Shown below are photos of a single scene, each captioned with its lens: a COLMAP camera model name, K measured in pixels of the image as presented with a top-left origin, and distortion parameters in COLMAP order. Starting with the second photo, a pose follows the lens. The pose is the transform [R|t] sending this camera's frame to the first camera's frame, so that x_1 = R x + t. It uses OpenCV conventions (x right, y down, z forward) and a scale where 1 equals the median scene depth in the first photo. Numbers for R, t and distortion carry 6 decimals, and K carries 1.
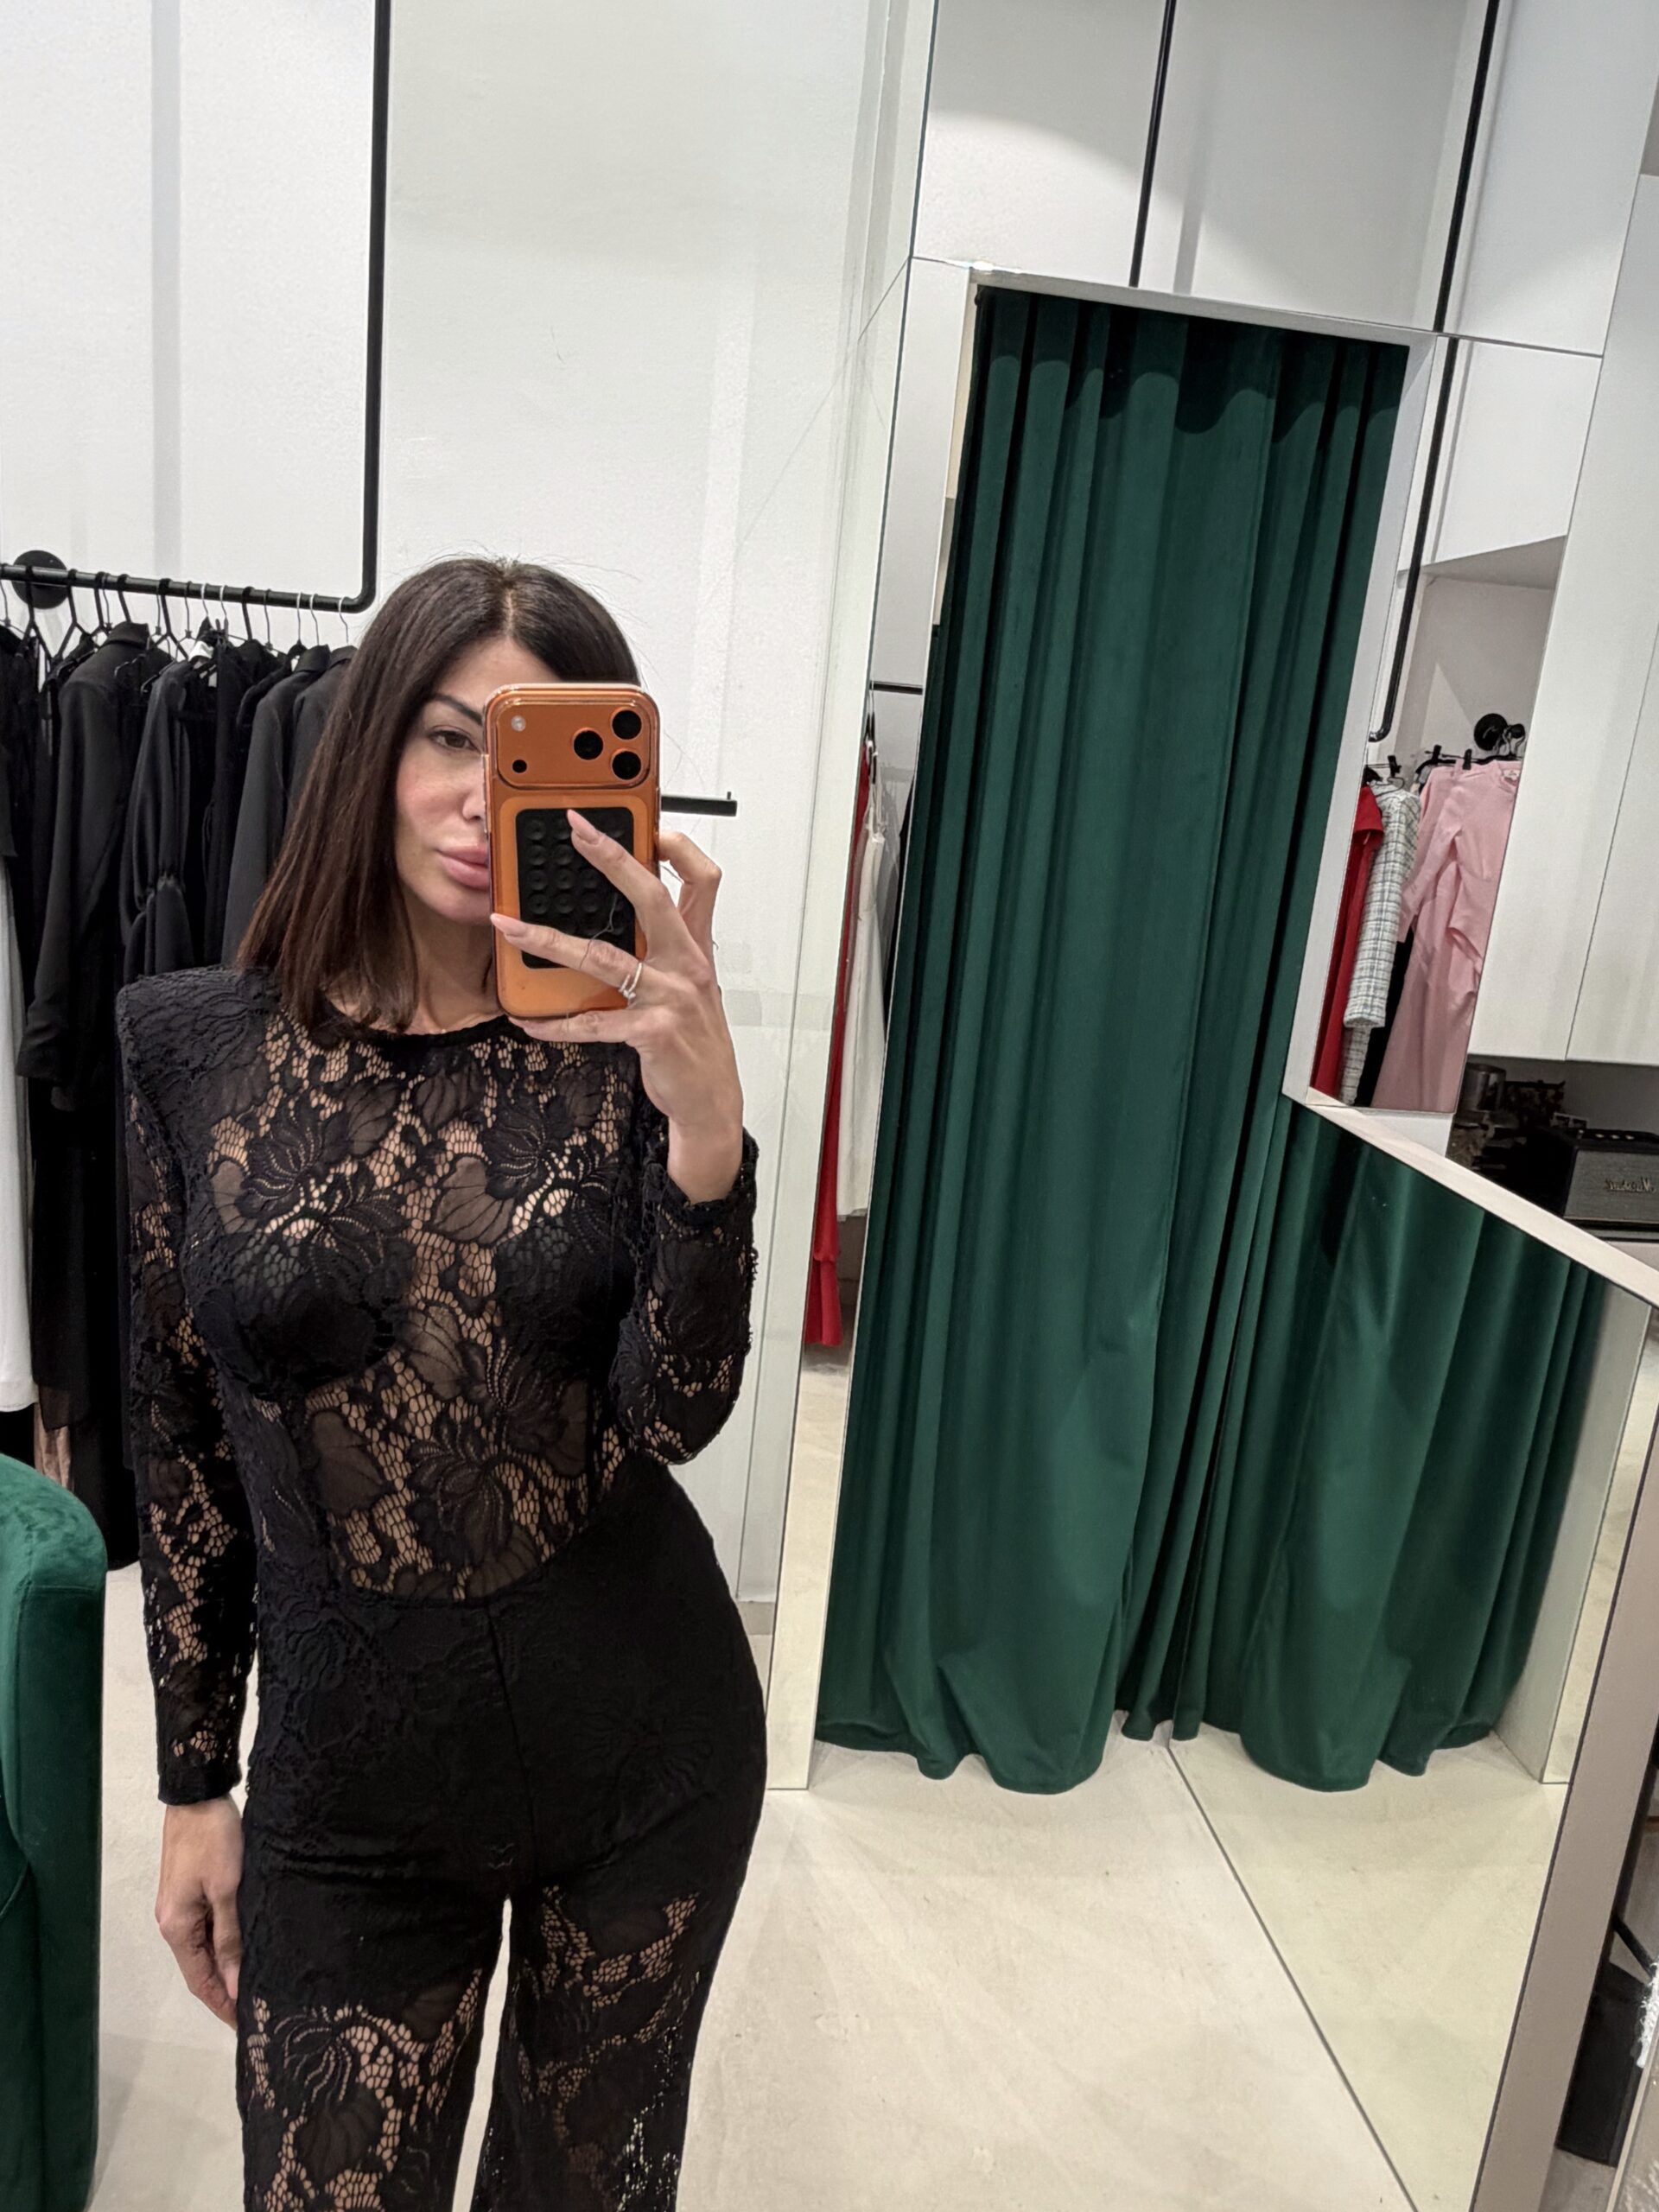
lens RADIAL K [[1473.5, 0, 837.1], [0, 1473.5, 1083.2], [0, 0, 1]] dist [-0.014769, 0.001173]
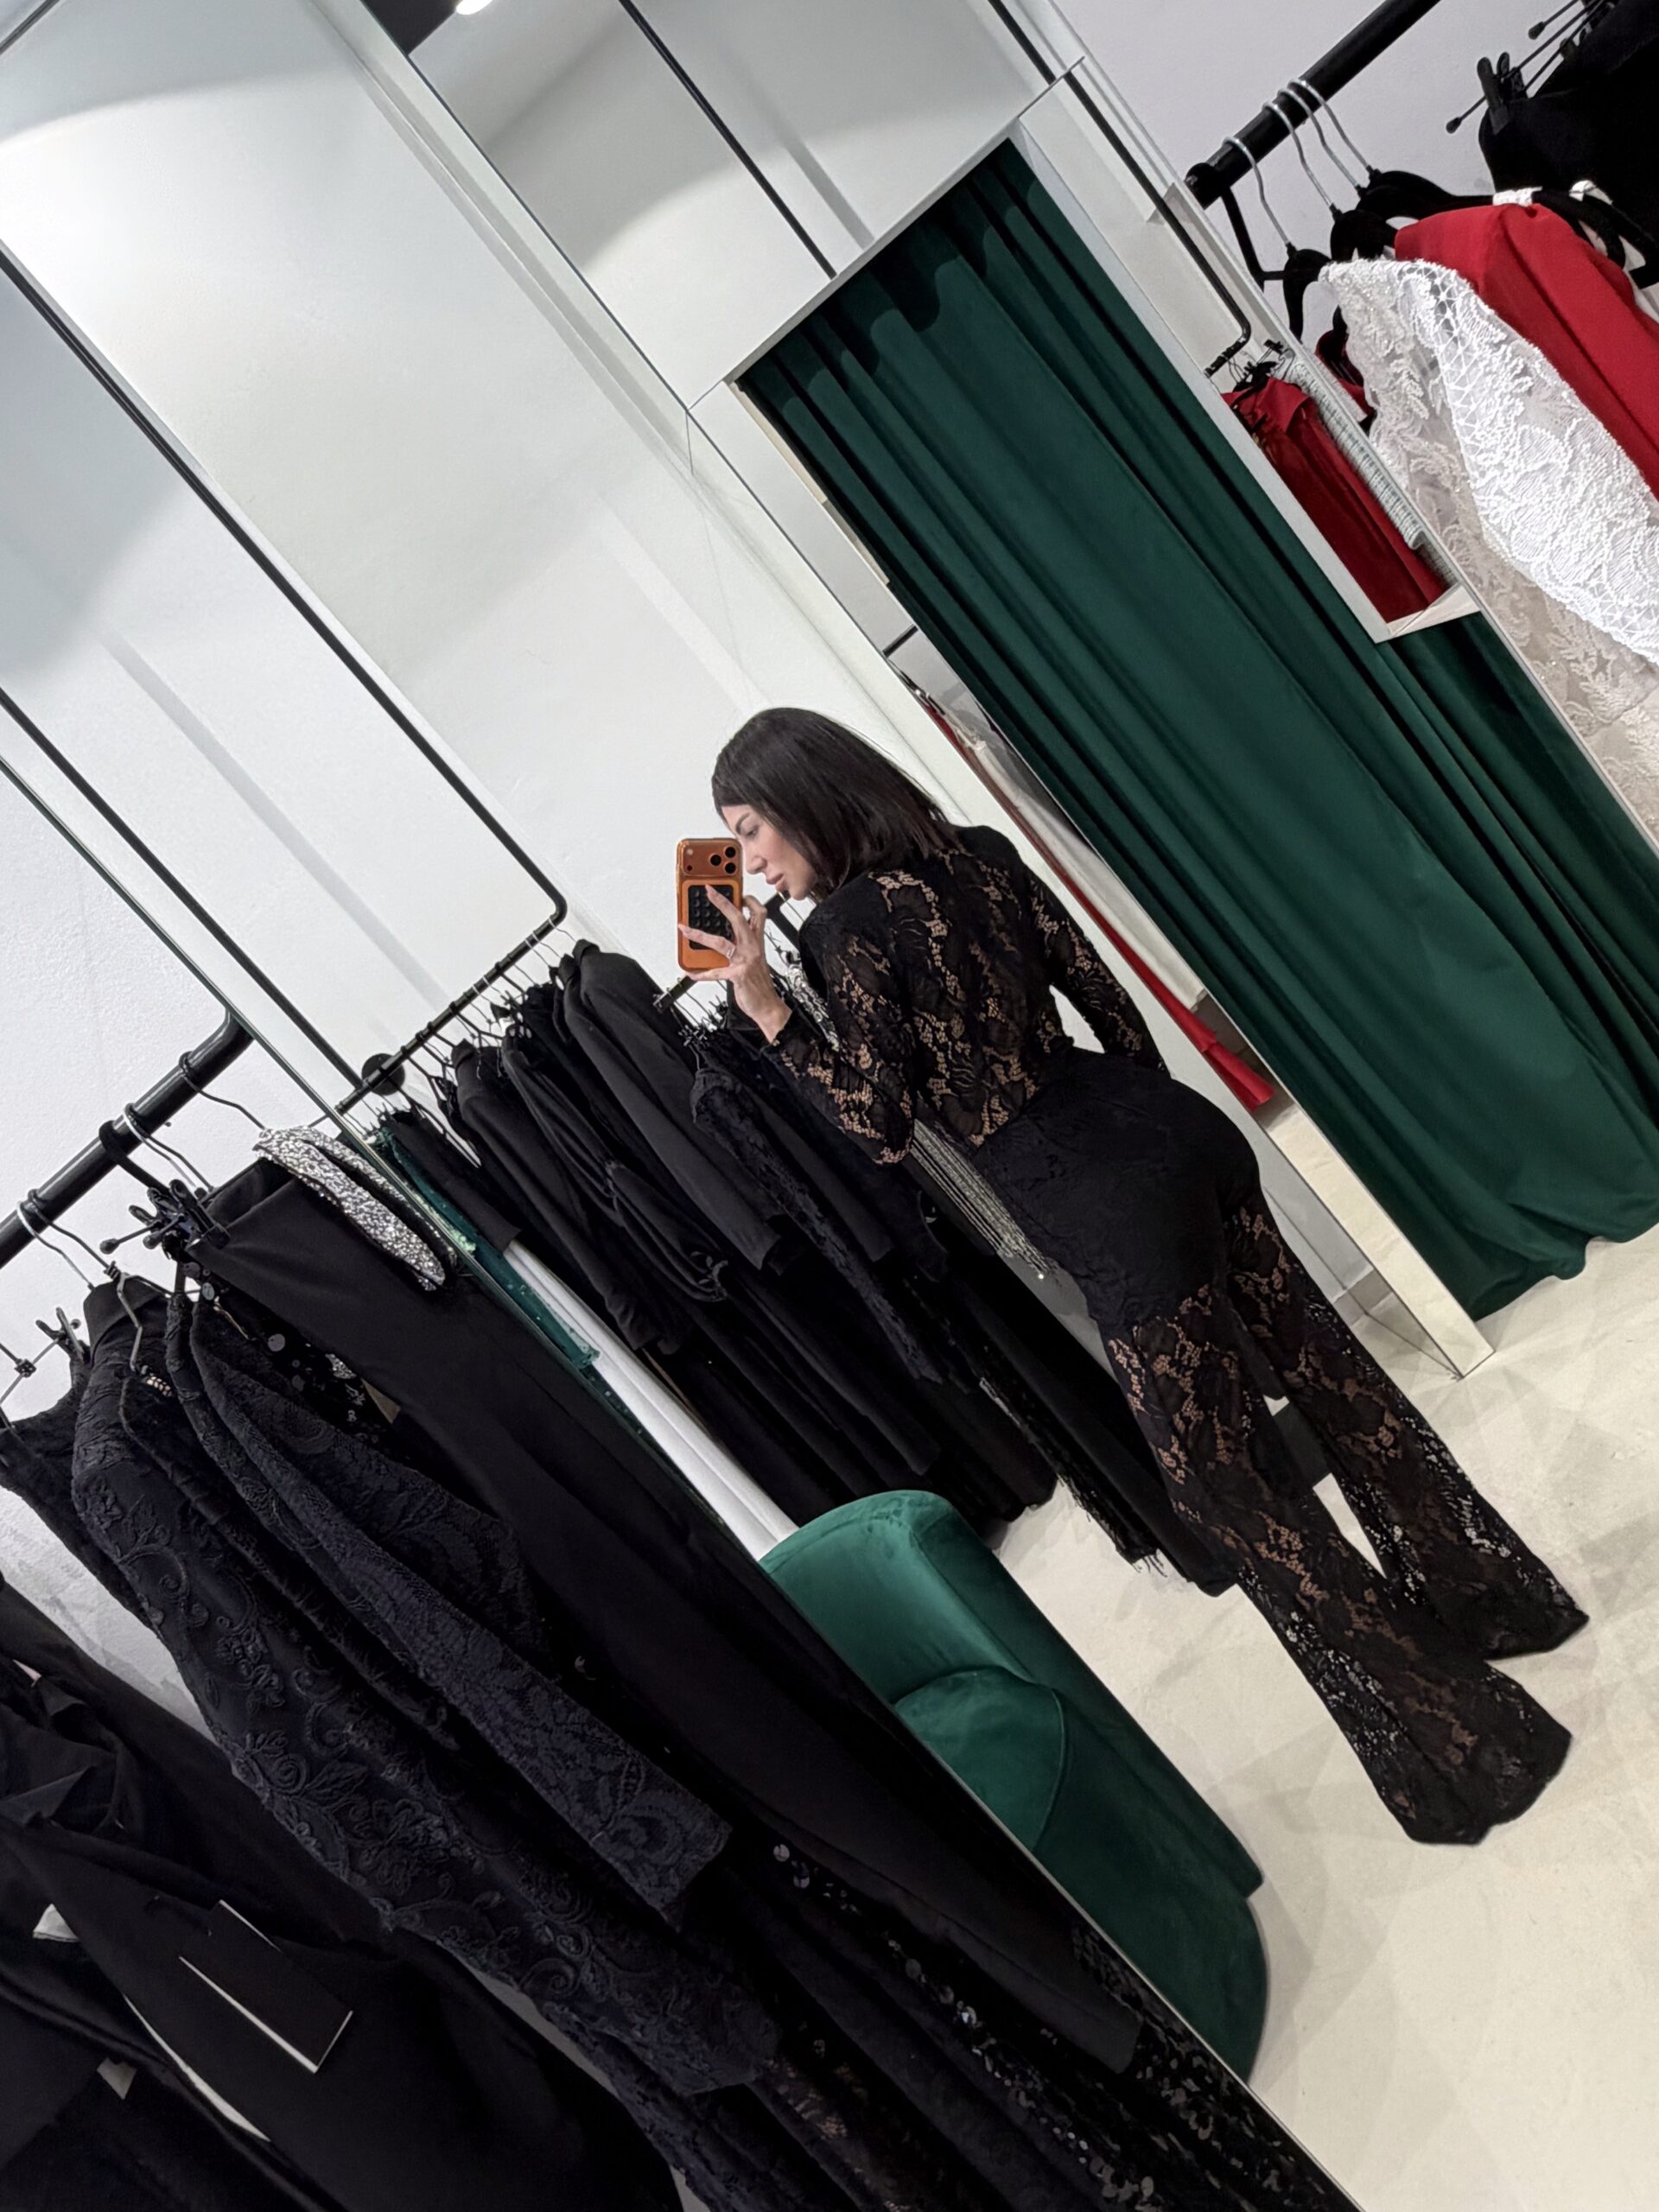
lens RADIAL K [[1538.6, 0, 832.2], [0, 1538.6, 1100.7], [0, 0, 1]] dist [-0.010626, -0.000634]
pose [[0.697443, -0.688956, -0.197263, -0.009599], [0.690709, 0.719615, -0.071237, 0.051544], [0.191033, -0.086568, 0.977759, -0.286091]]
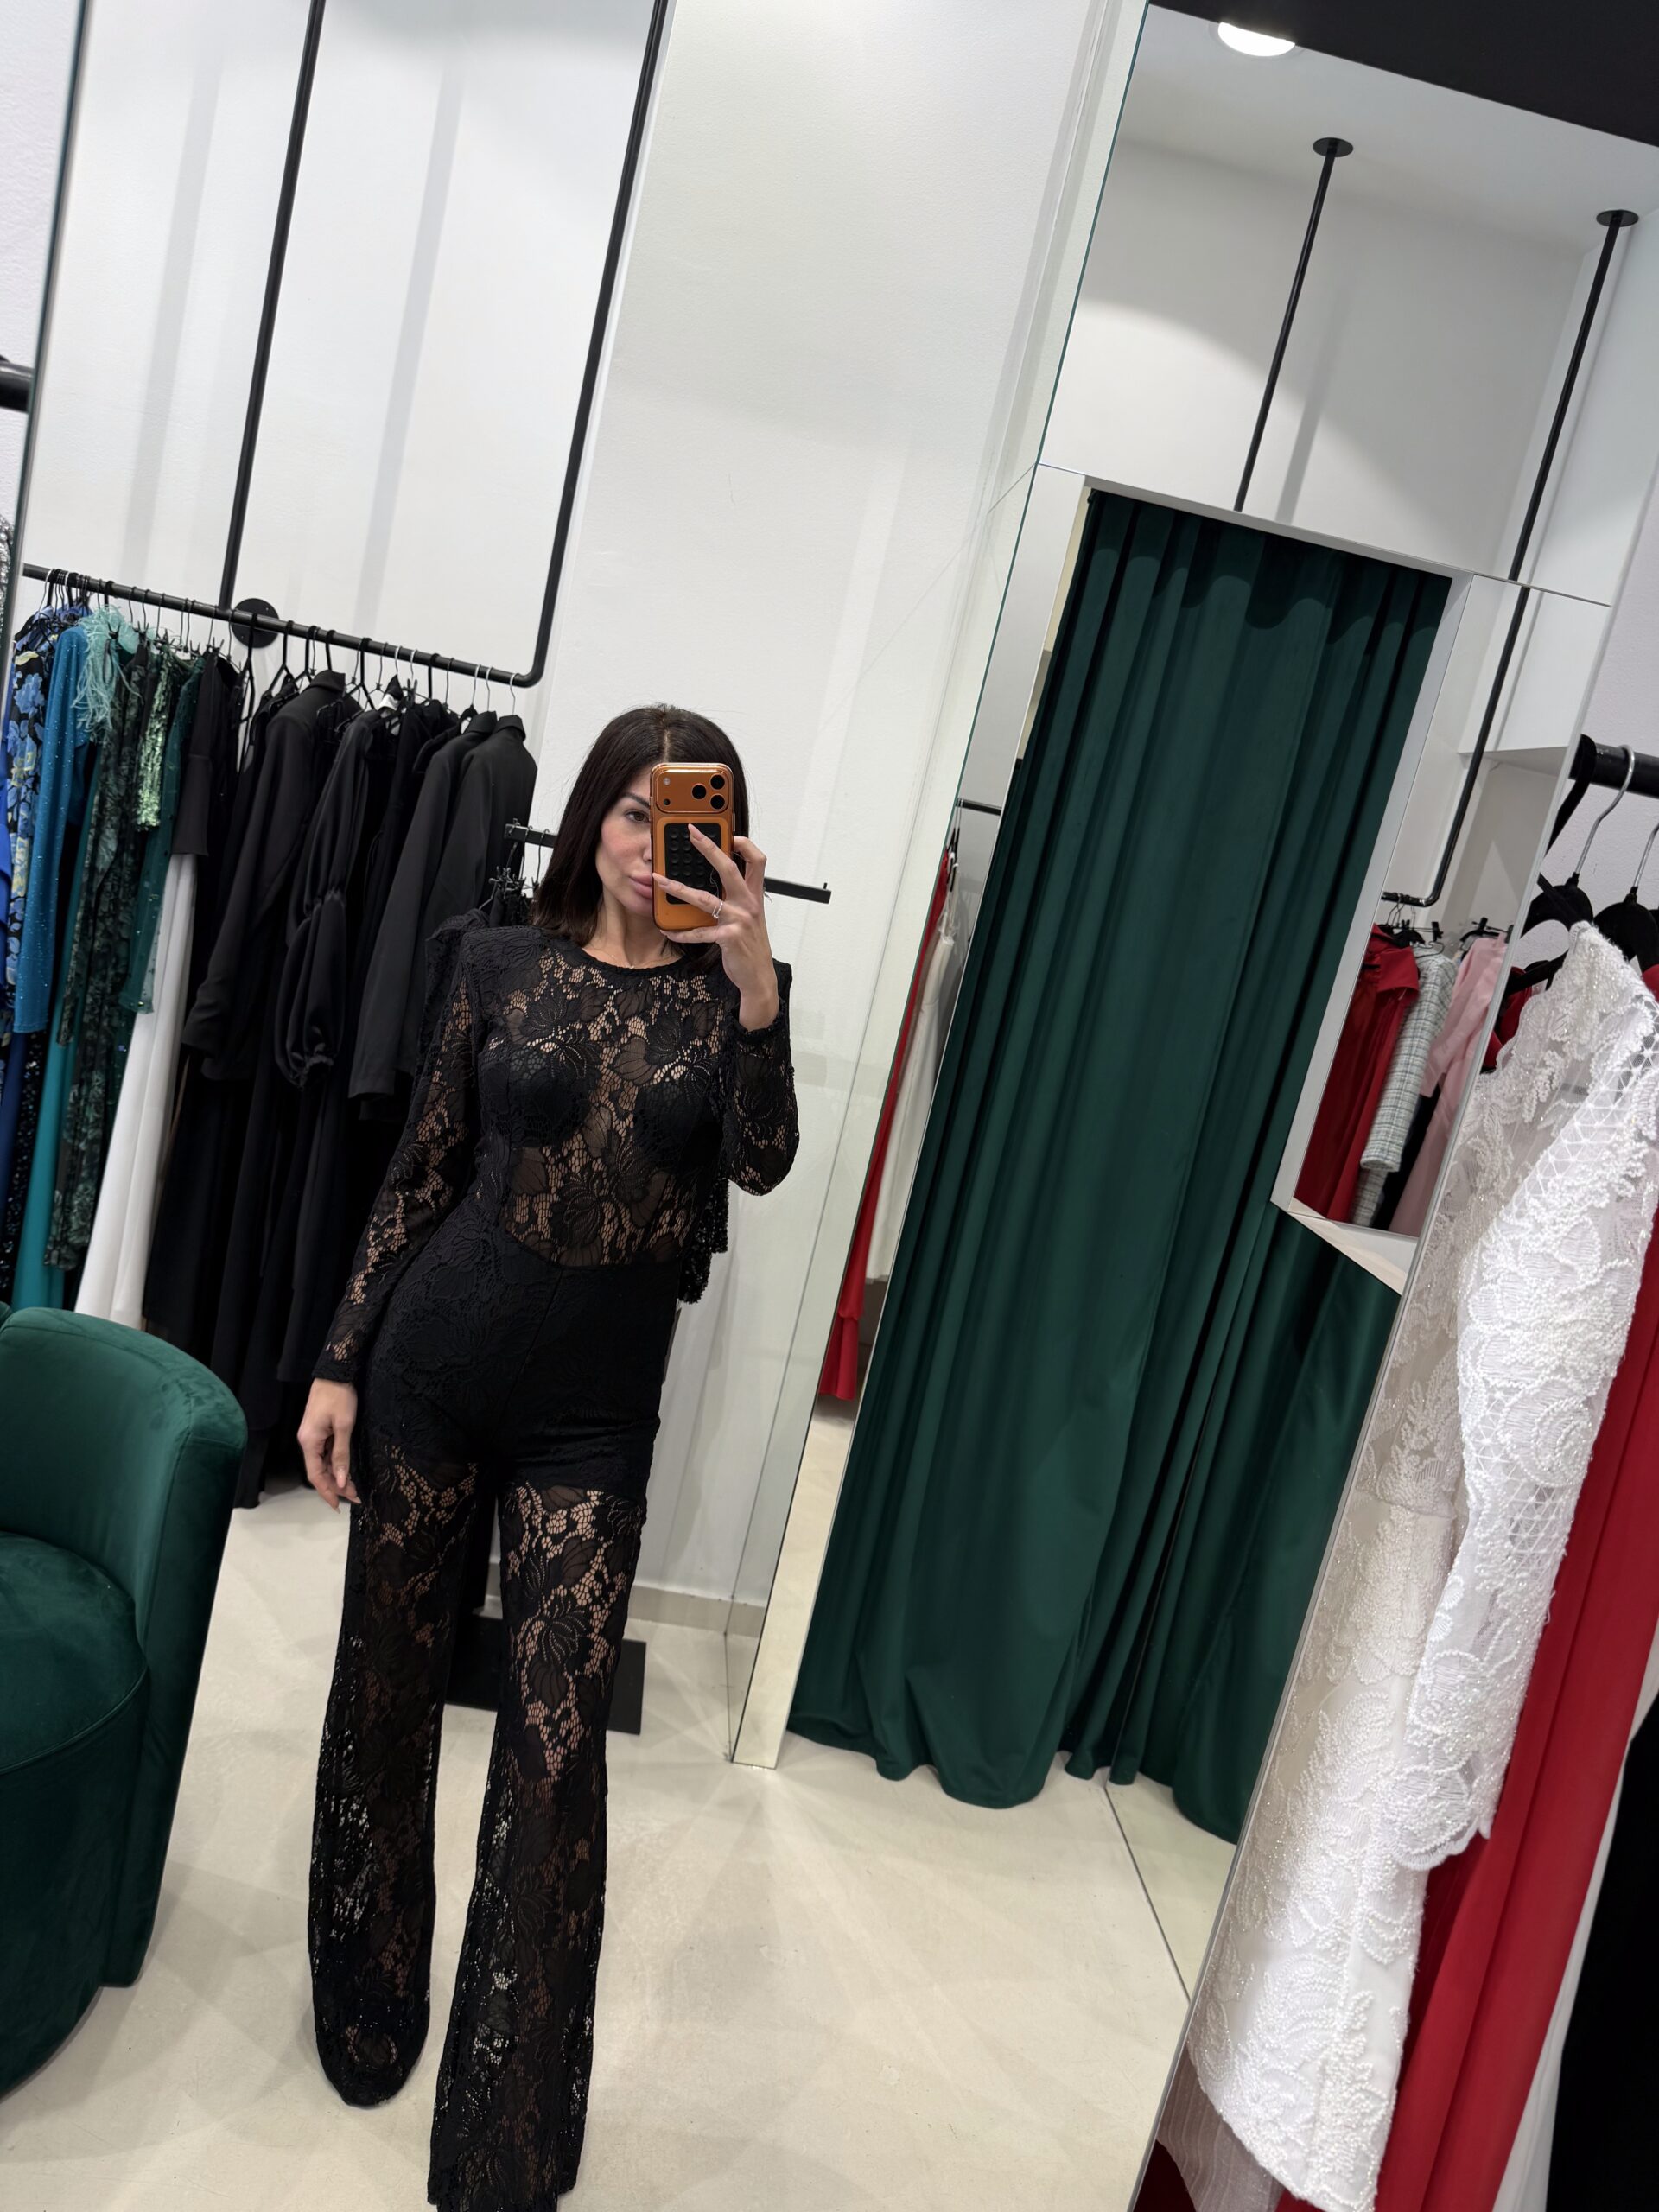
lens RADIAL K [[1561.6, 0, 830.4], [0, 1561.6, 1100.9], [0, 0, 1]] dist [0.005111, -0.016323]
pose [[0.990723, 0.130729, -0.037111, -0.001017], [-0.132603, 0.989720, -0.053572, 0.036073], [0.029726, 0.057996, 0.997874, -0.202493]]
